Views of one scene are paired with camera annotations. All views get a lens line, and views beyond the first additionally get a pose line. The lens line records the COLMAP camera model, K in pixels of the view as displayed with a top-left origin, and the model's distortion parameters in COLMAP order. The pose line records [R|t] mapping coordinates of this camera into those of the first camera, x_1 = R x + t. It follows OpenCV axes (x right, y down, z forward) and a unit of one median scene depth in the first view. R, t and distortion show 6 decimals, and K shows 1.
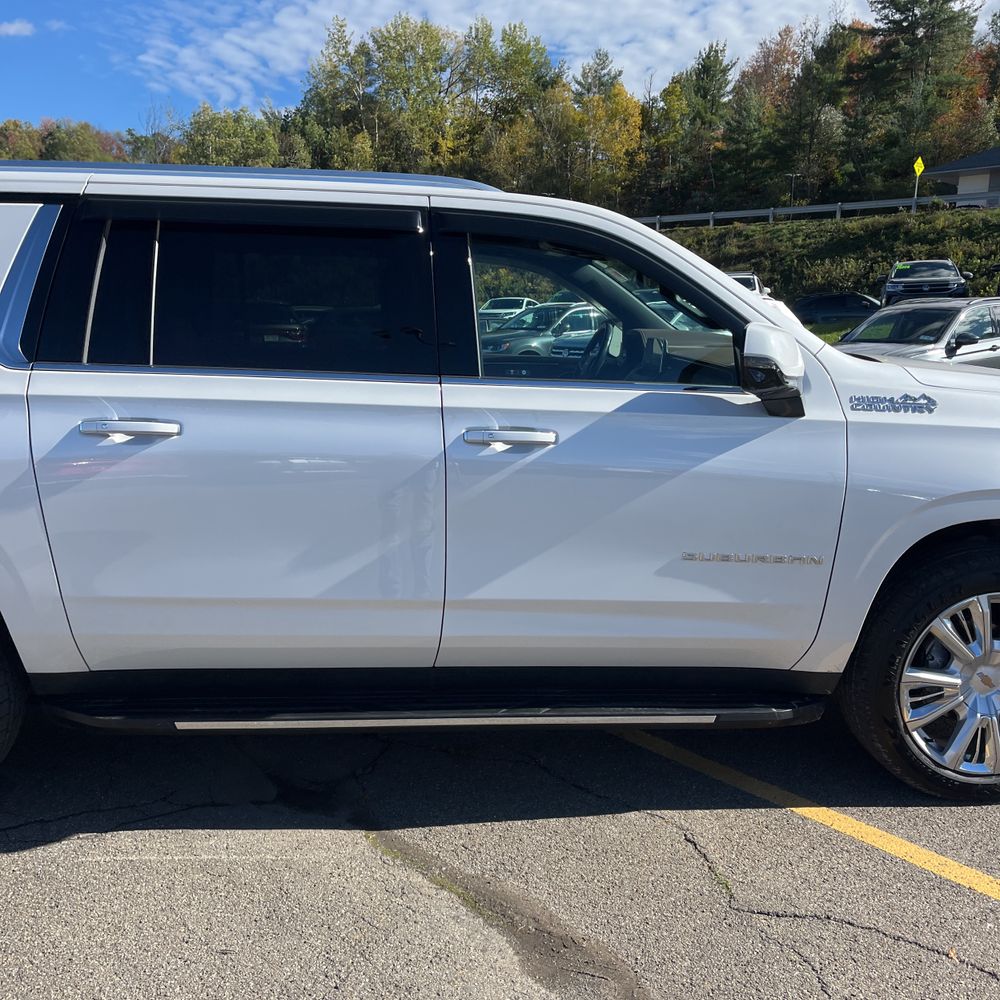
lens RADIAL K [[1012.9, 0, 505.4], [0, 1012.9, 514.8], [0, 0, 1]] dist [0.021527, 0.000000]
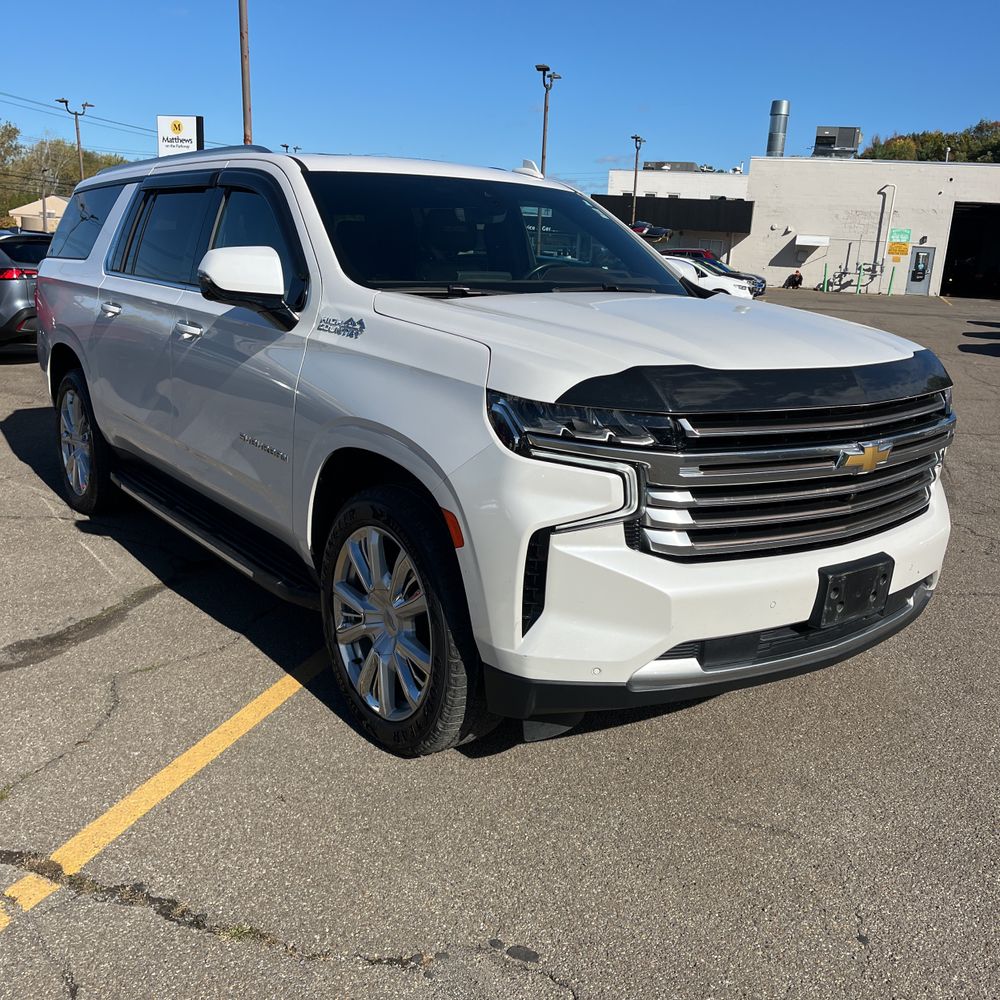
lens RADIAL K [[1012.9, 0, 496.4], [0, 1012.9, 489.7], [0, 0, 1]] dist [0.021527, 0.000000]
pose [[0.519252, 0.193979, -0.832316, 1.320997], [-0.189571, 0.975781, 0.109148, -0.085510], [0.833331, 0.101108, 0.543450, 0.551033]]
